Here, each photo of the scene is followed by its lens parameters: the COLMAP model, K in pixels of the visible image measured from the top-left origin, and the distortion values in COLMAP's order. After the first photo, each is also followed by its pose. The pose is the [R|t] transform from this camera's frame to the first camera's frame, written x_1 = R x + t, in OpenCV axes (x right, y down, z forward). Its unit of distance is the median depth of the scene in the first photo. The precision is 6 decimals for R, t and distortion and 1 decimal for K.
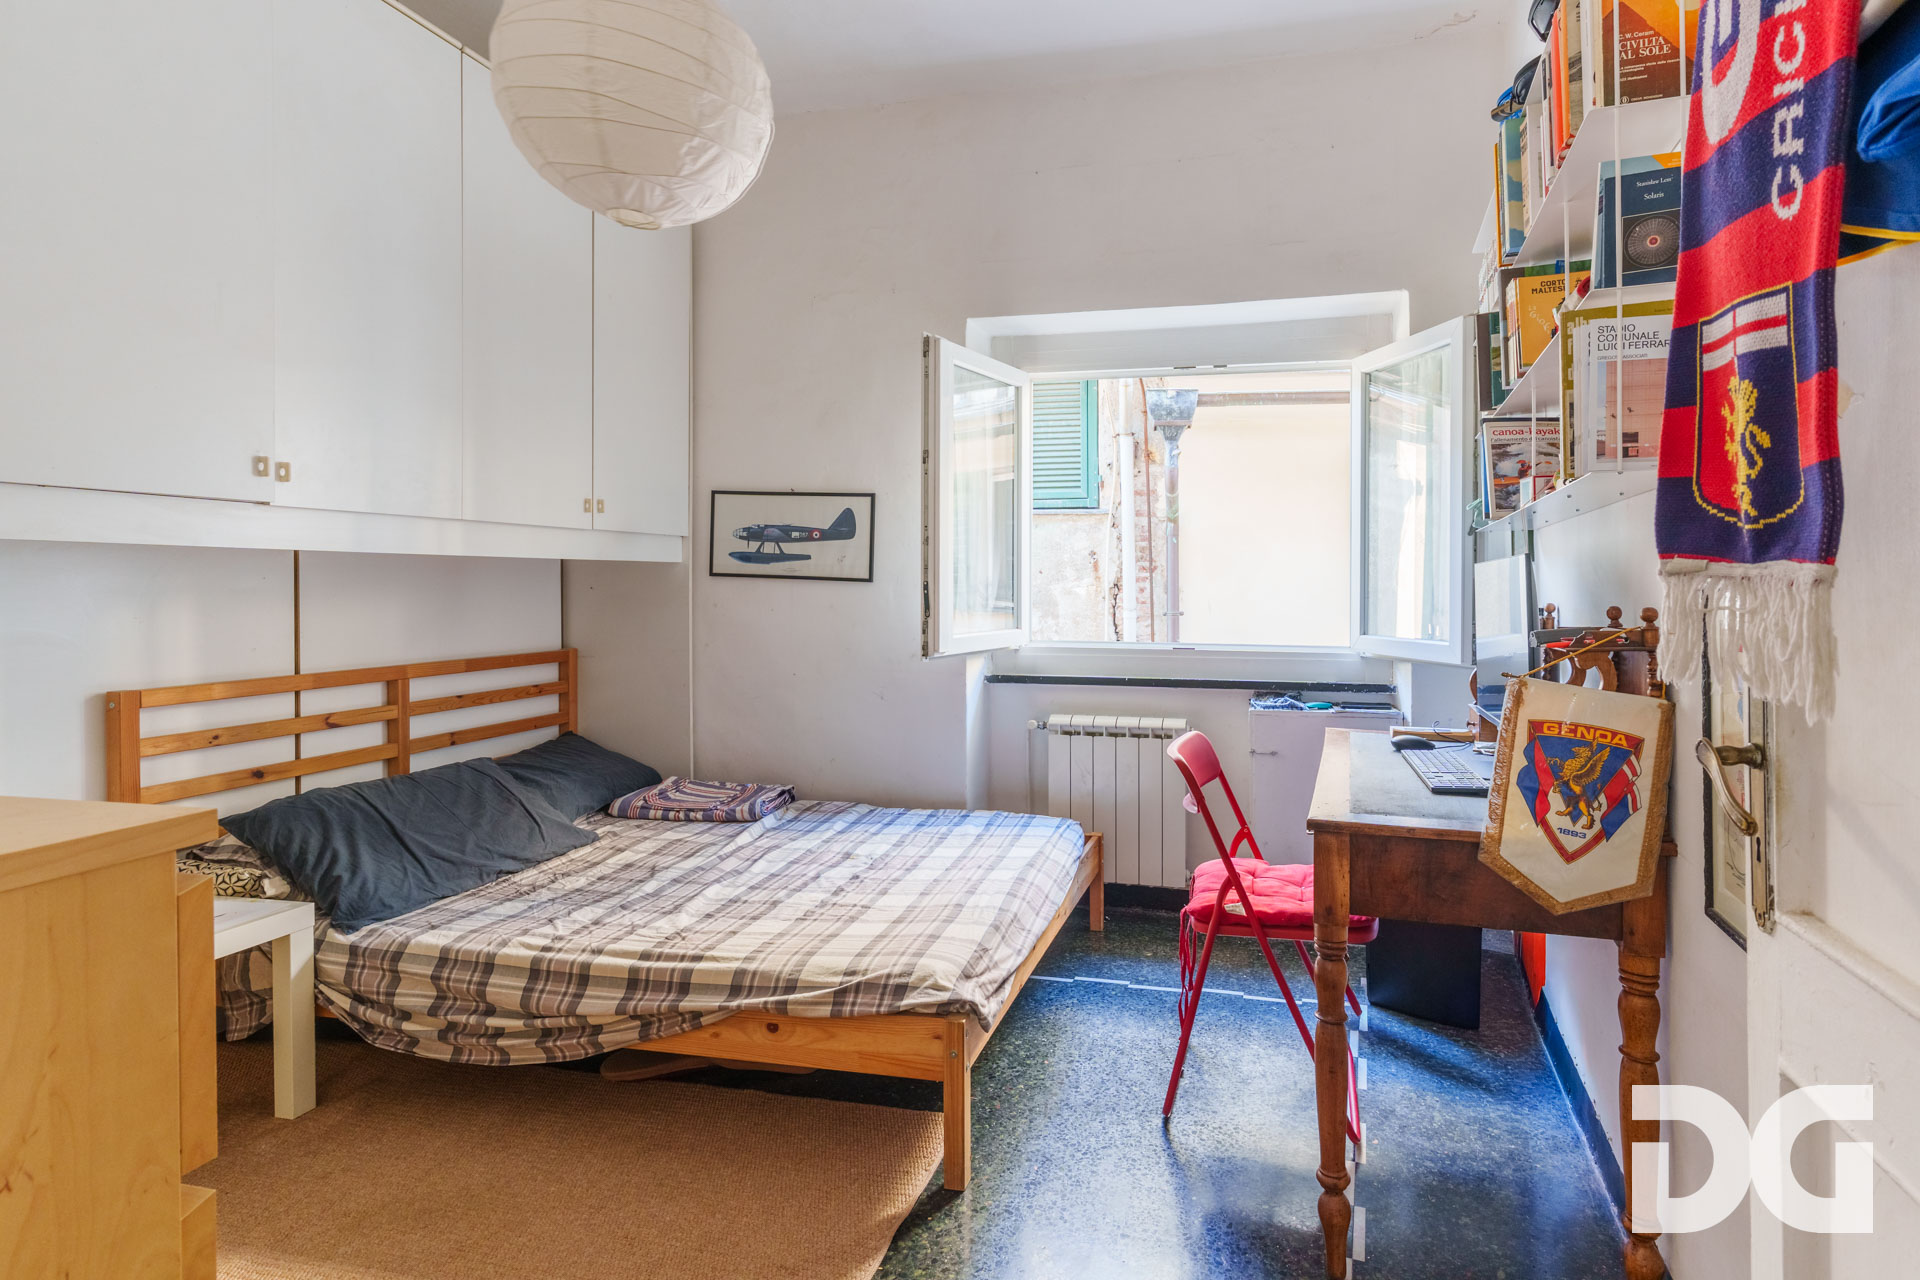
lens RADIAL K [[949.3, 0, 993.7], [0, 949.3, 576.9], [0, 0, 1]] dist [0.002454, 0.000096]
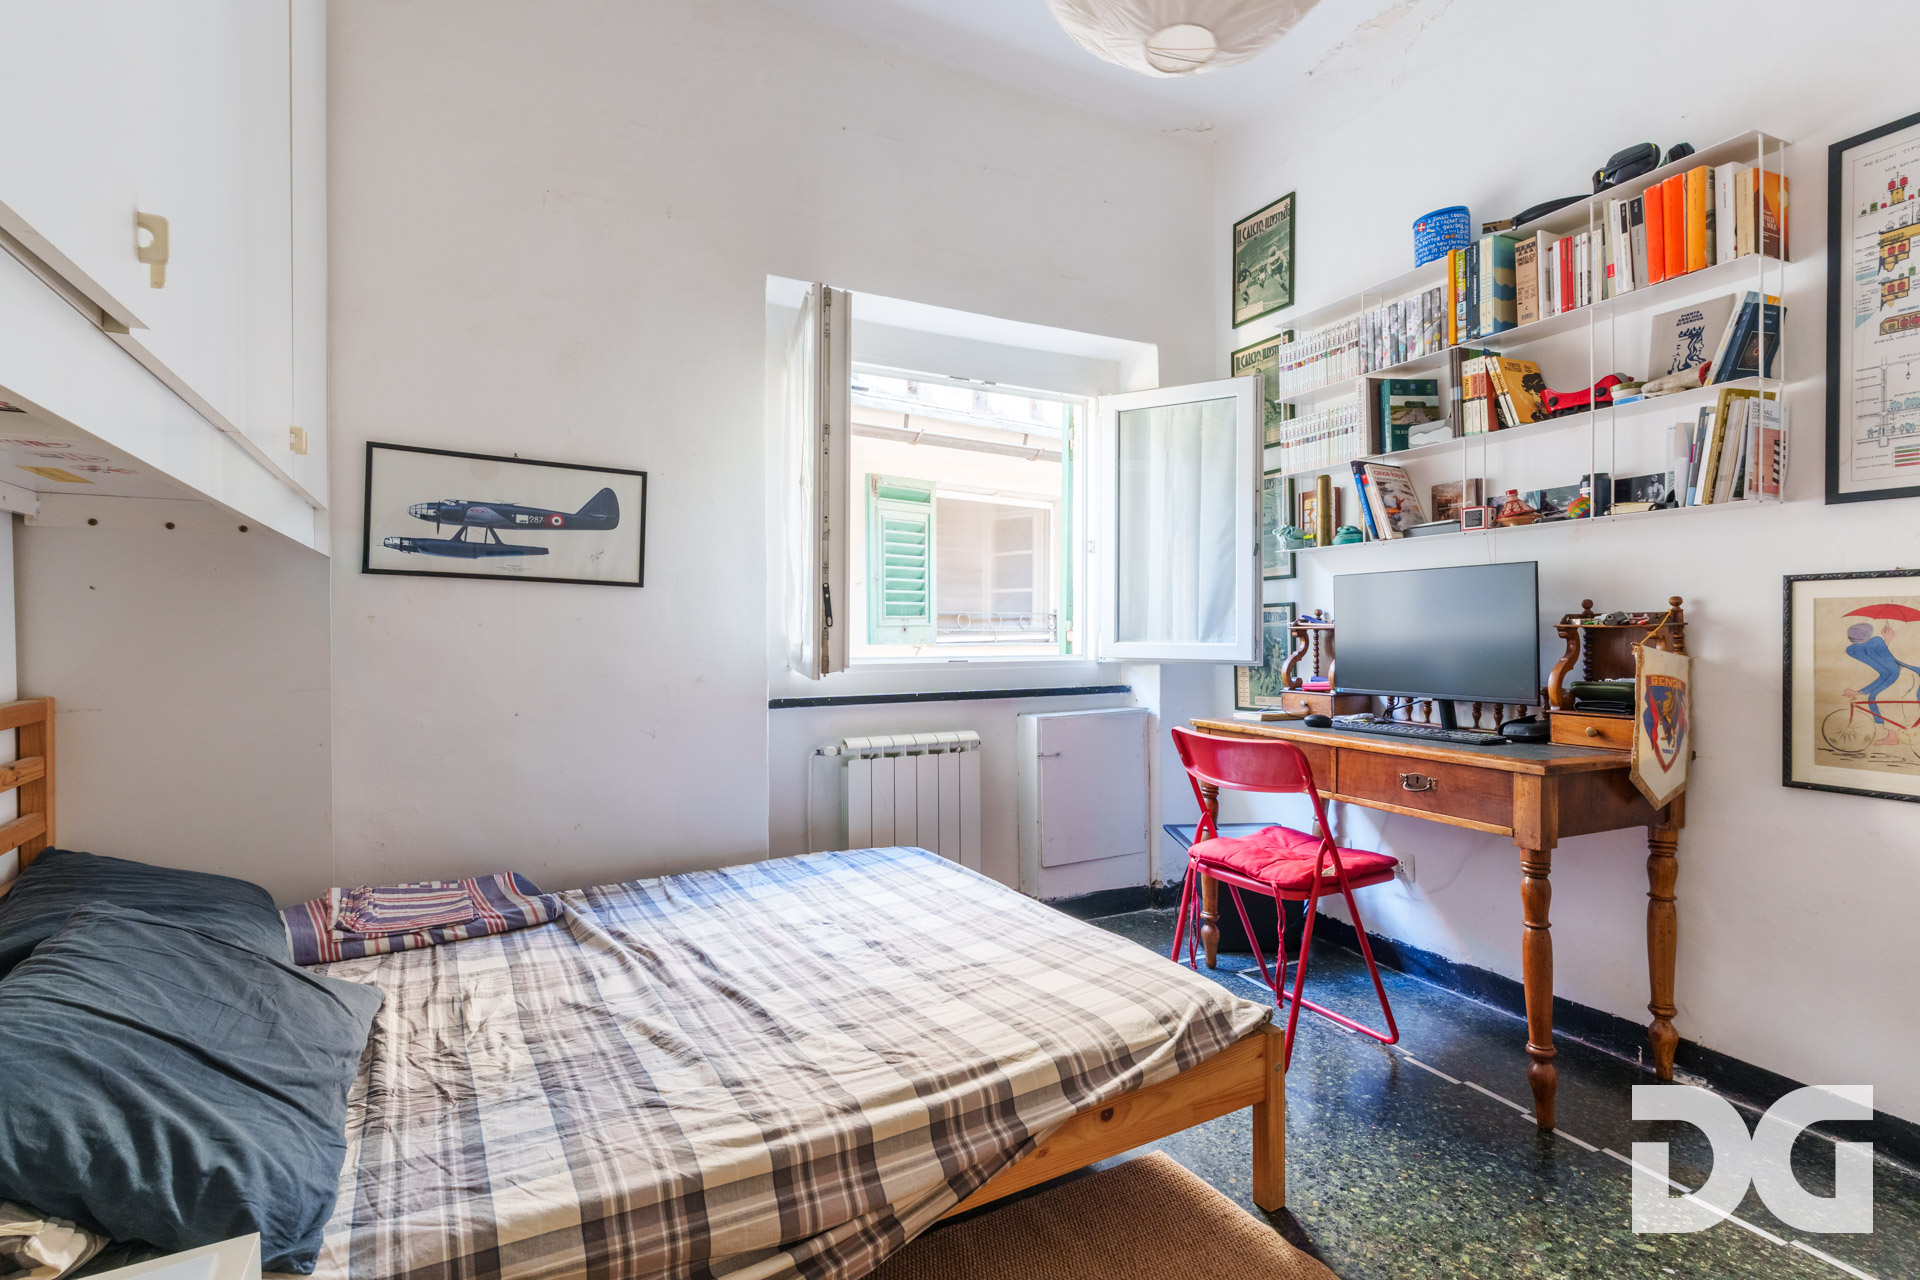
lens RADIAL K [[949.3, 0, 923.8], [0, 949.3, 629.0], [0, 0, 1]] dist [0.002454, 0.000096]
pose [[0.740678, -0.004123, 0.671848, -0.730633], [-0.005419, 0.999912, 0.012110, 0.044181], [-0.671838, -0.012610, 0.740590, 0.422479]]
